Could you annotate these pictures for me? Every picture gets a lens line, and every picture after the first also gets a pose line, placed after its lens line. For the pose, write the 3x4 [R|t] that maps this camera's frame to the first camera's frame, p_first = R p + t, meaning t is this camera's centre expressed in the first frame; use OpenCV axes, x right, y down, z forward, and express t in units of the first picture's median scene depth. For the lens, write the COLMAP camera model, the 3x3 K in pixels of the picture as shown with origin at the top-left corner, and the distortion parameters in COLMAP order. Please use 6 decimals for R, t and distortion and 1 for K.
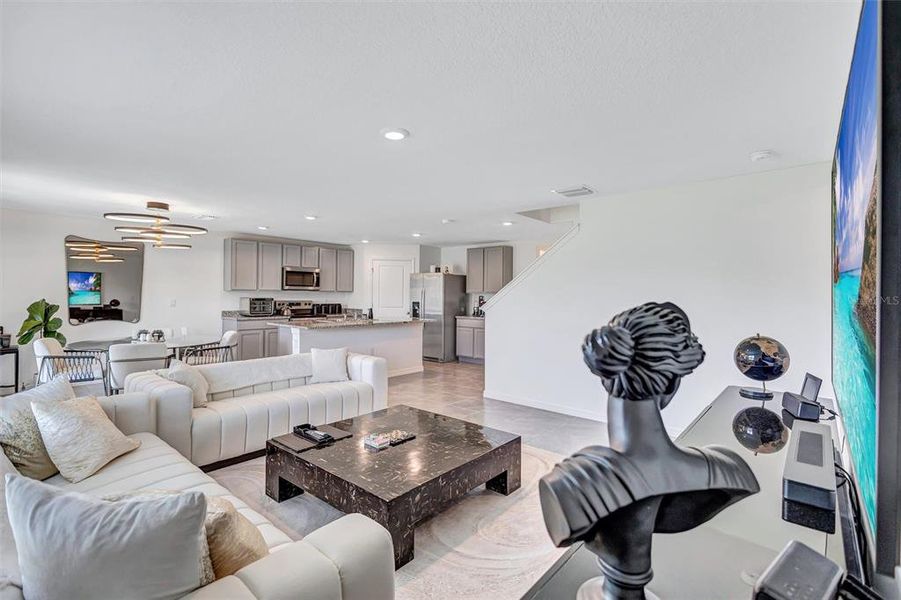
lens RADIAL K [[412.5, 0, 447.7], [0, 412.5, 294.3], [0, 0, 1]] dist [0.011191, -0.003975]
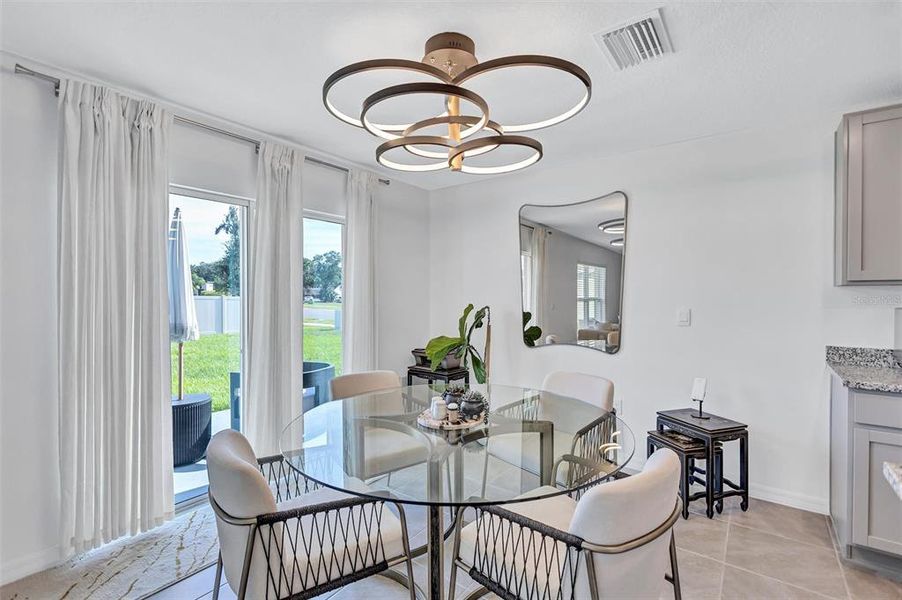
lens RADIAL K [[413.0, 0, 447.2], [0, 413.0, 296.7], [0, 0, 1]] dist [0.011191, -0.003975]
pose [[0.070918, -0.006460, -0.997461, -0.201919], [0.003728, 0.999974, -0.006212, 0.001020], [0.997475, -0.003278, 0.070940, 0.590594]]
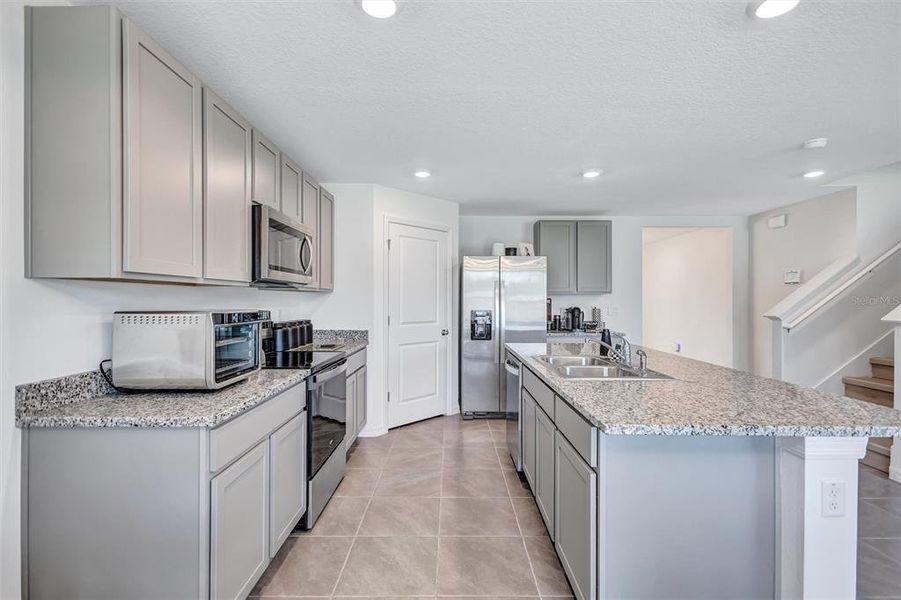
lens RADIAL K [[412.5, 0, 447.2], [0, 412.5, 302.2], [0, 0, 1]] dist [0.011191, -0.003975]
pose [[0.754798, -0.011338, 0.655859, -0.464544], [0.004431, 0.999916, 0.012187, 0.001191], [-0.655942, -0.006293, 0.754785, 0.650190]]
